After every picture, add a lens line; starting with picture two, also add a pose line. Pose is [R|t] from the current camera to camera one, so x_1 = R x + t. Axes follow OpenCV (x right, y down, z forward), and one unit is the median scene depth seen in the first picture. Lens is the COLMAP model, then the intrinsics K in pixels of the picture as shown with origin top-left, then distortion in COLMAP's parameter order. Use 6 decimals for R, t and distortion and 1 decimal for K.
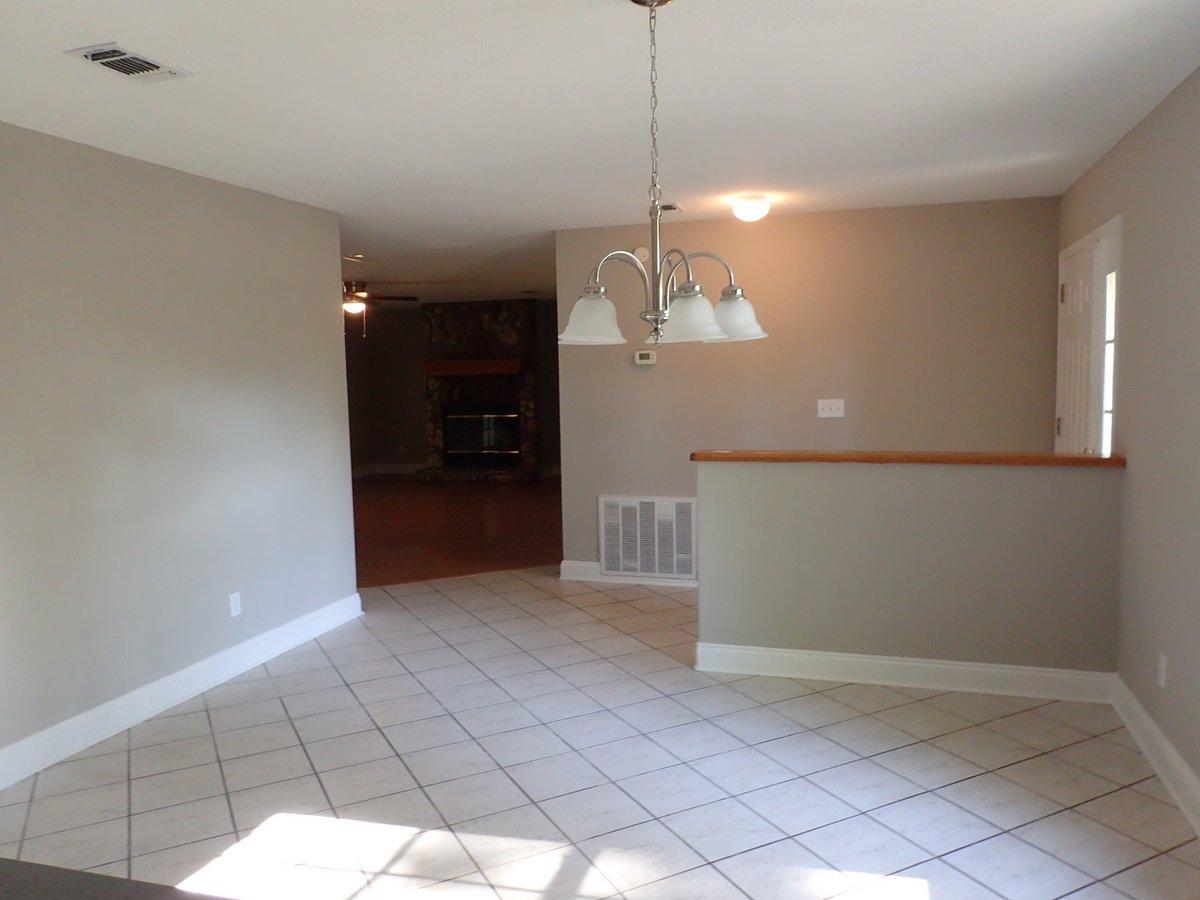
lens RADIAL K [[896.4, 0, 600.0], [0, 896.4, 450.0], [0, 0, 1]] dist [0.011035, 0.002922]
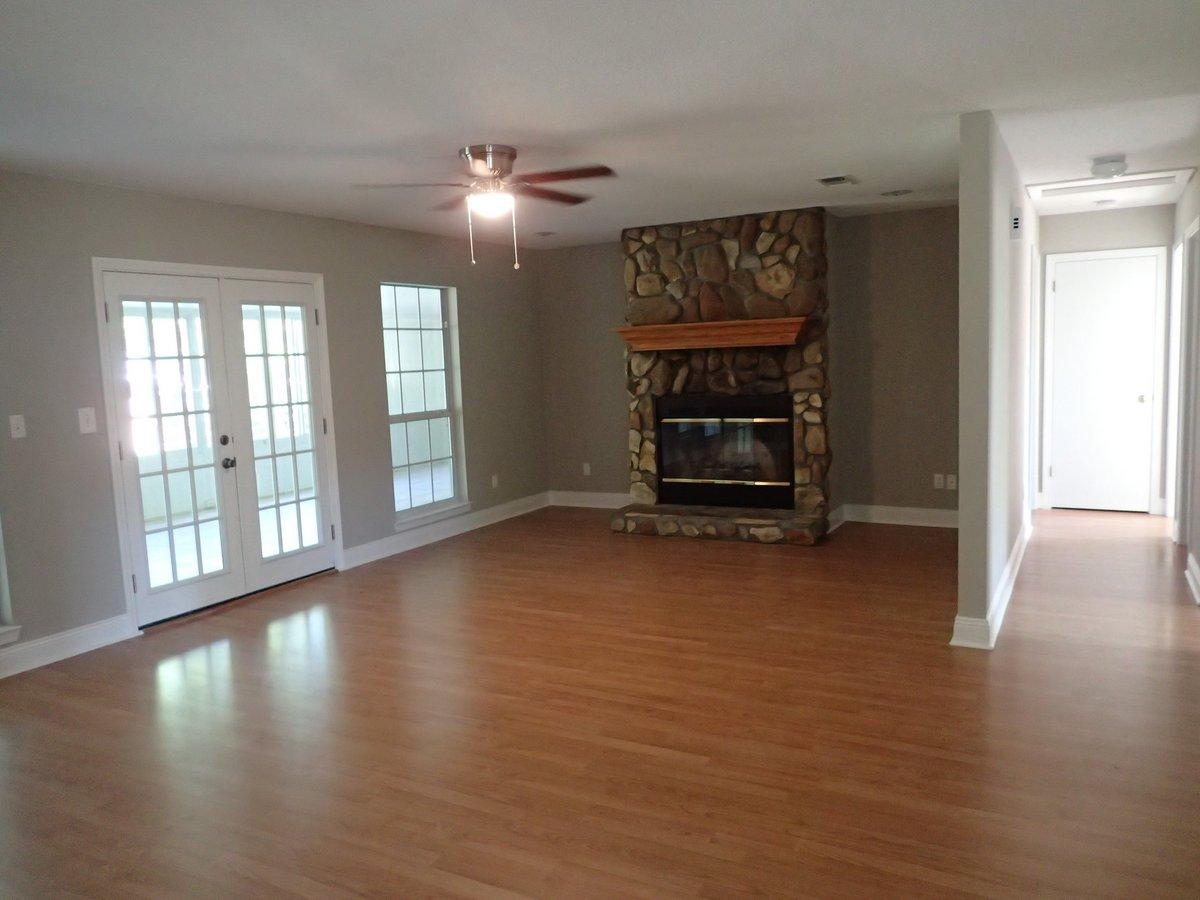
lens RADIAL K [[896.4, 0, 600.0], [0, 896.4, 450.0], [0, 0, 1]] dist [0.011035, 0.002922]
pose [[0.980835, 0.004288, -0.194792, -0.098021], [0.001610, 0.999545, 0.030109, -0.036309], [0.194833, -0.029846, 0.980382, 0.422069]]
